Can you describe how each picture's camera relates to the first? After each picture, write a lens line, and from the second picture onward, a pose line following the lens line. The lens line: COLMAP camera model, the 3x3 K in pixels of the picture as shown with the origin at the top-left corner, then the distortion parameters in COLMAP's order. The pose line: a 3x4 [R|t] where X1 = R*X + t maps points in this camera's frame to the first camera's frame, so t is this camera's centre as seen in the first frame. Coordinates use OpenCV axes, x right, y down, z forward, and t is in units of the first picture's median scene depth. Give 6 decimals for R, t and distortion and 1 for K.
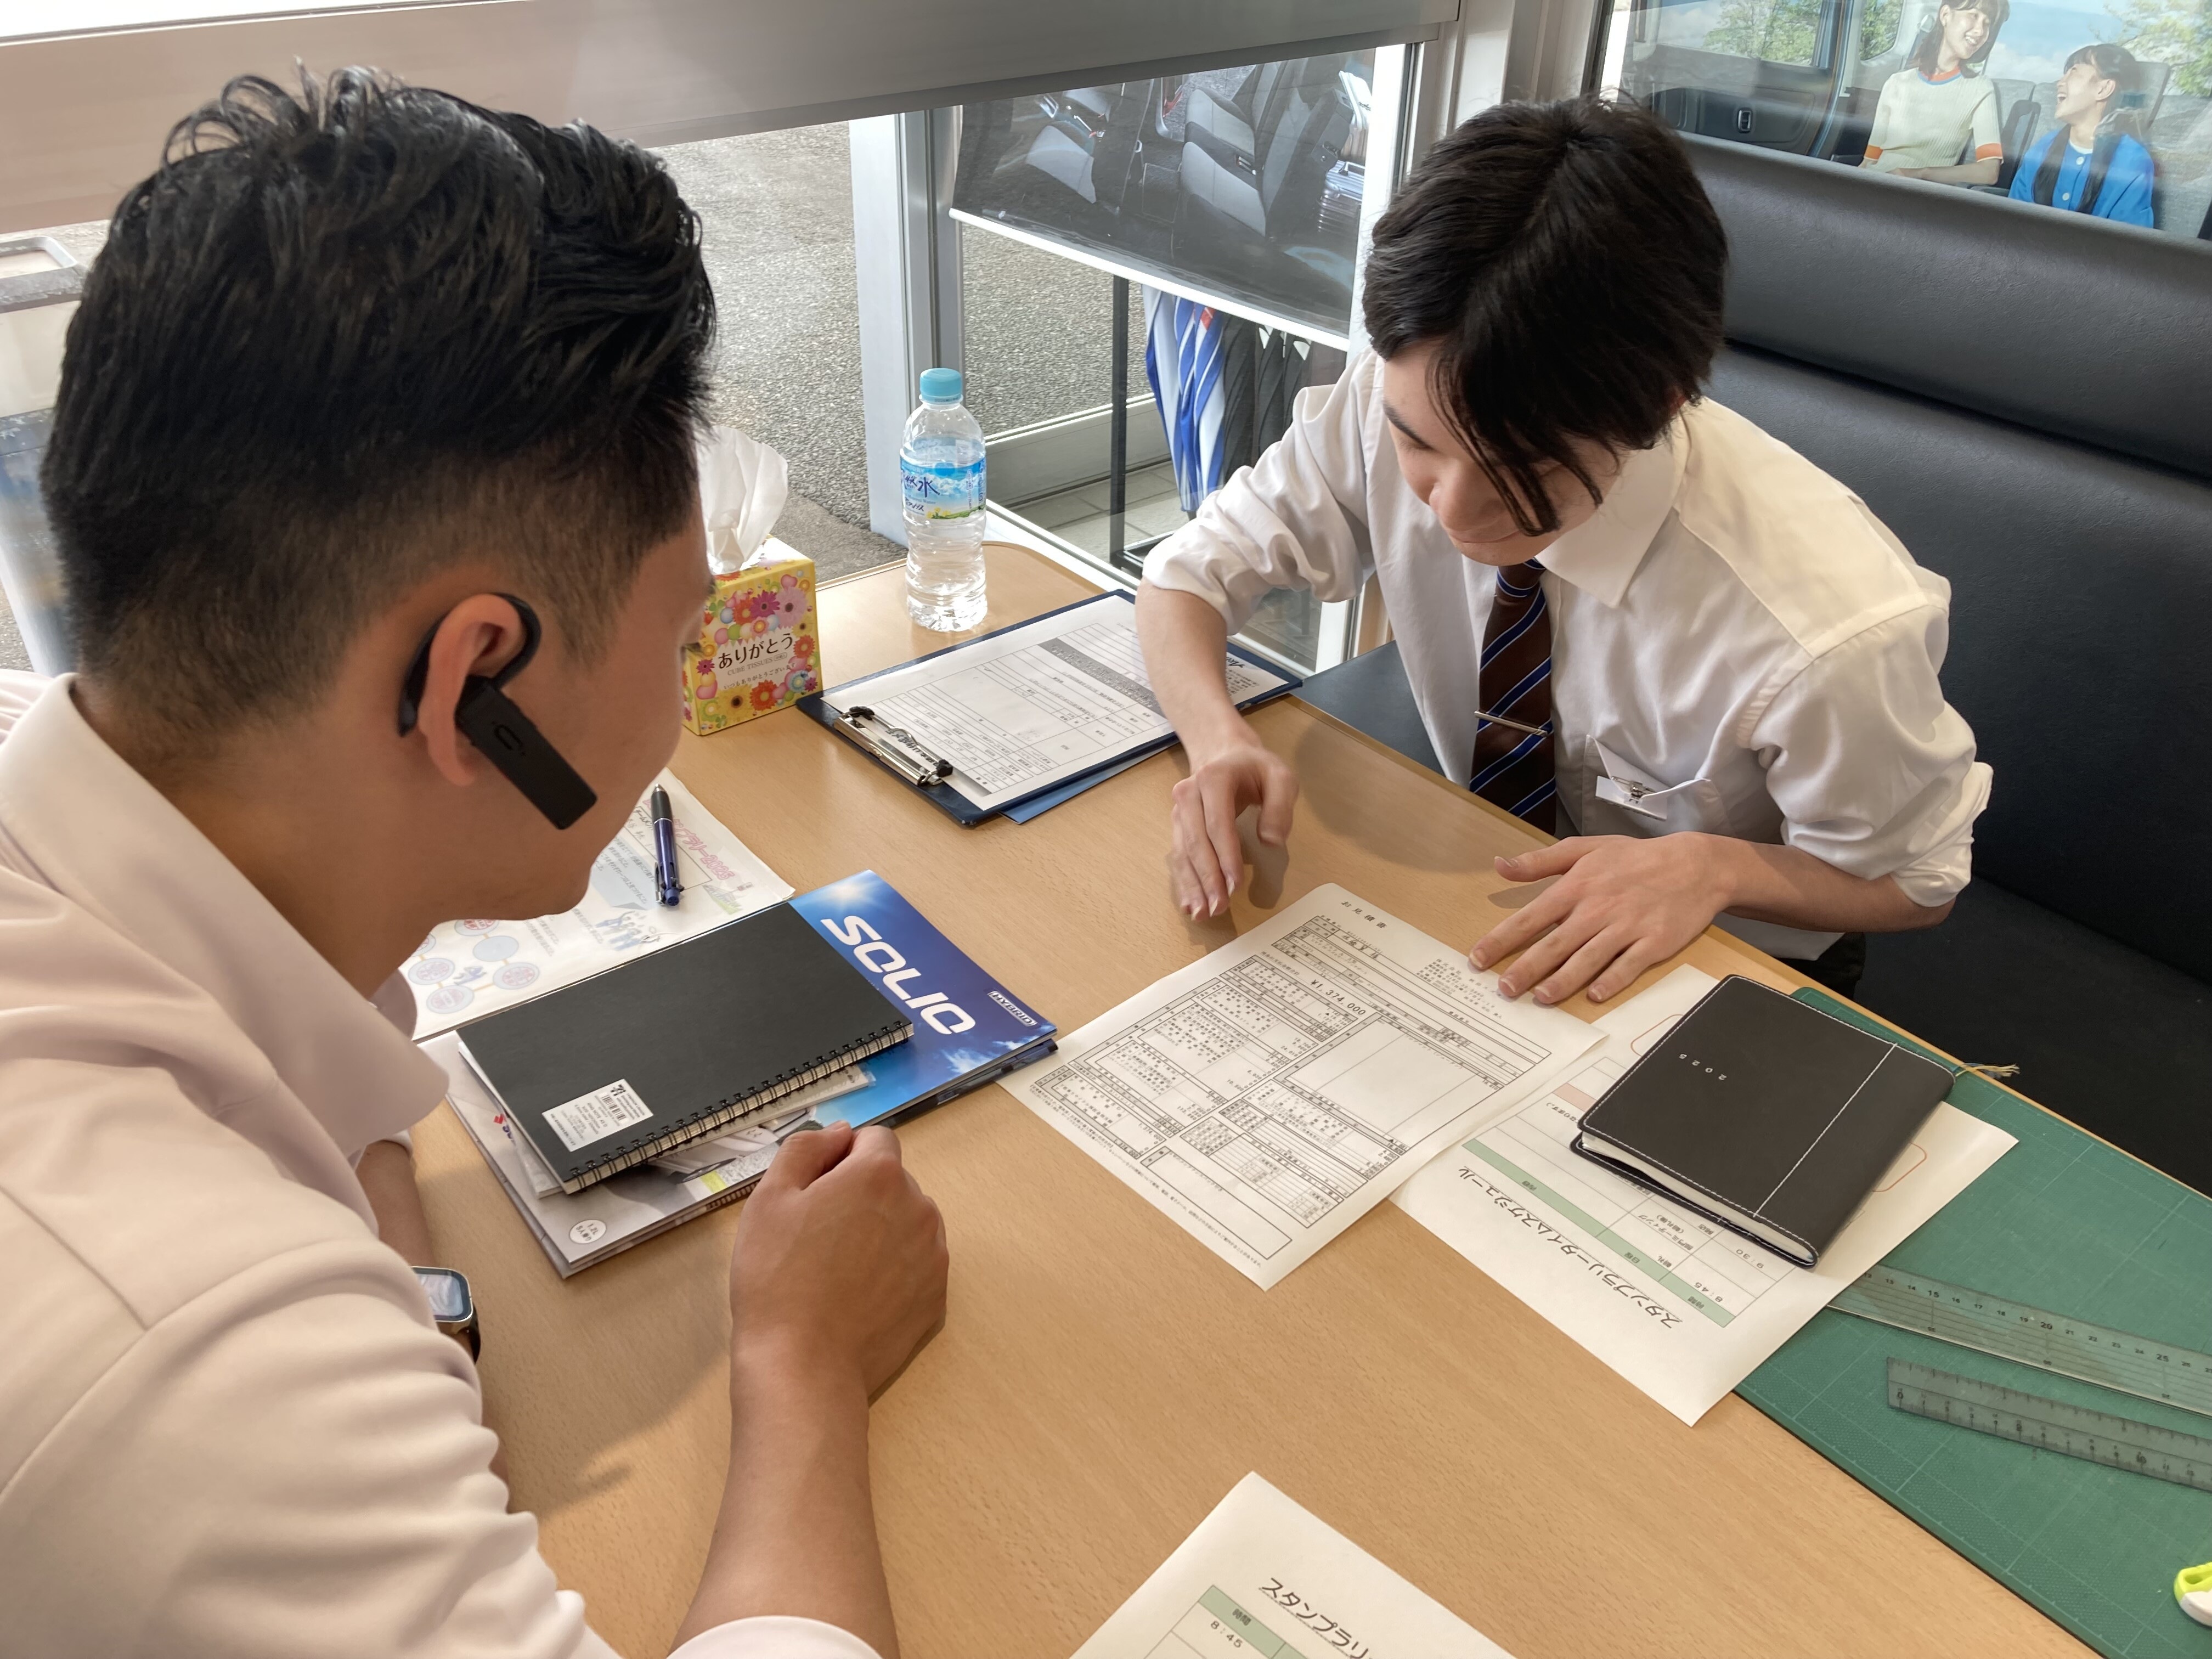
lens RADIAL K [[1826.3, 0, 1112.6], [0, 1826.3, 817.7], [0, 0, 1]] dist [0.014308, -0.019386]
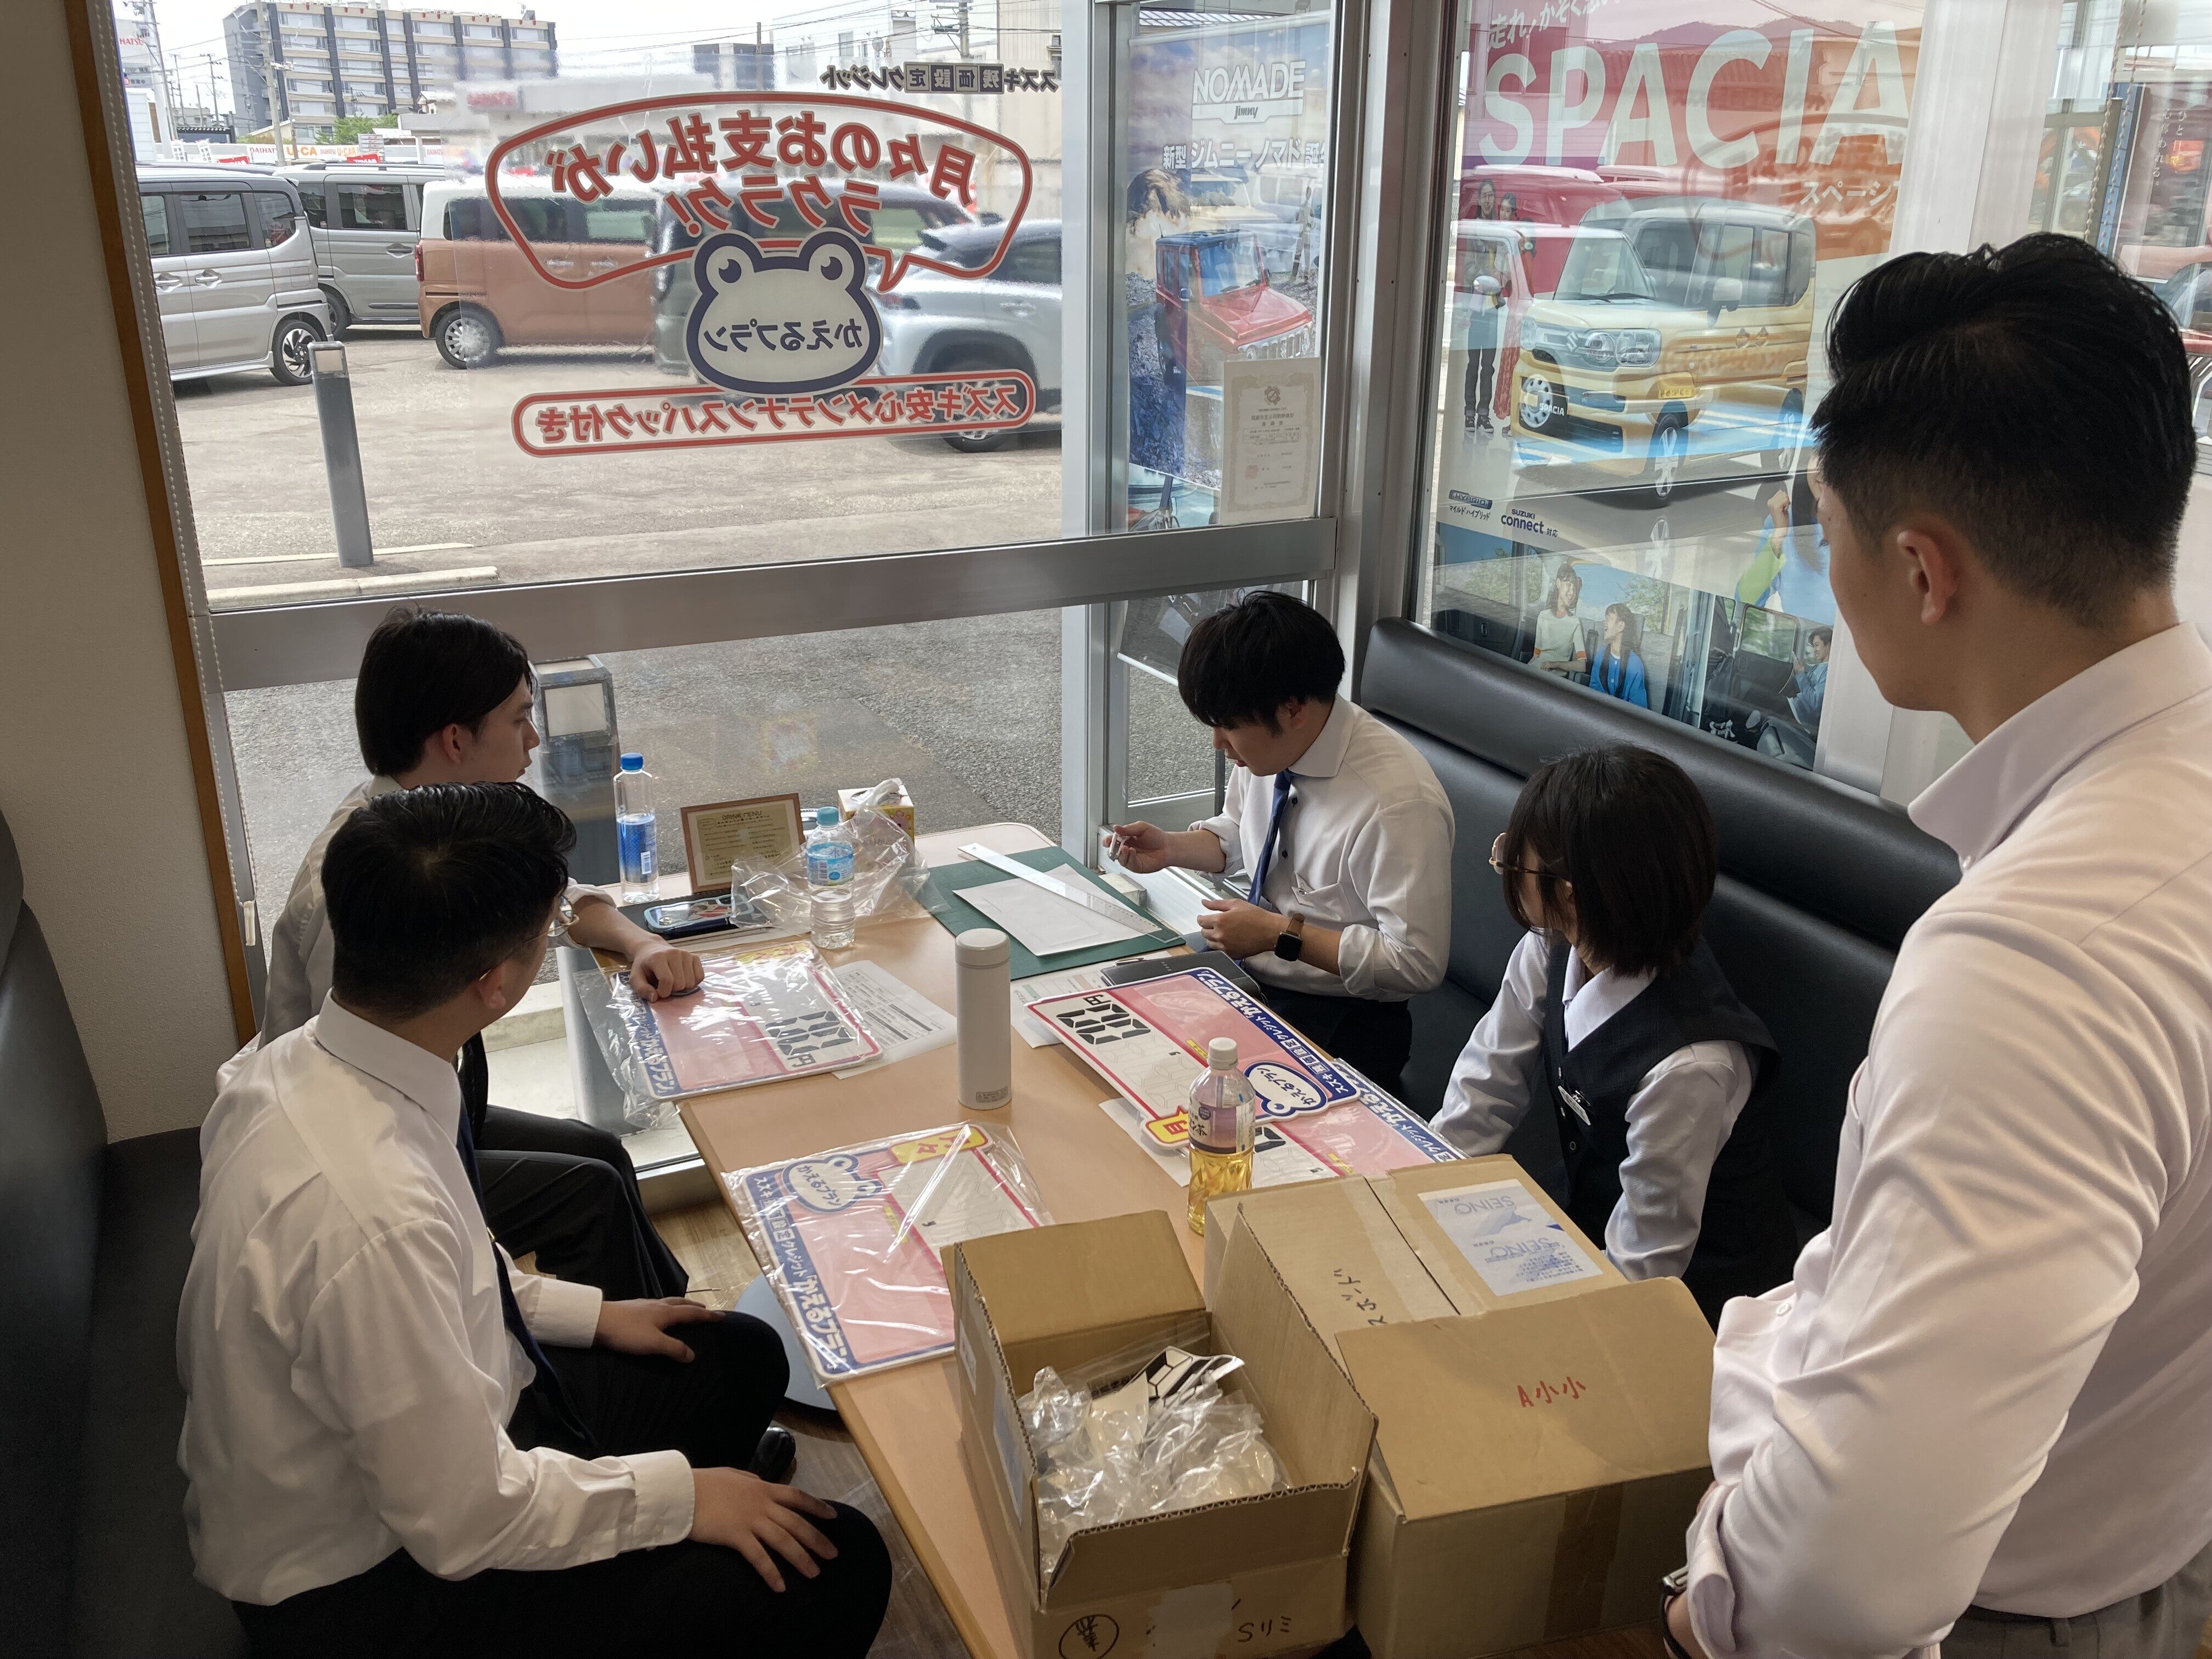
lens RADIAL K [[1826.3, 0, 1097.7], [0, 1826.3, 833.2], [0, 0, 1]] dist [0.014308, -0.019386]
pose [[0.974339, 0.066146, -0.215147, 0.411072], [-0.110230, 0.973602, -0.199869, 0.225336], [0.196247, 0.218456, 0.955910, -0.793146]]
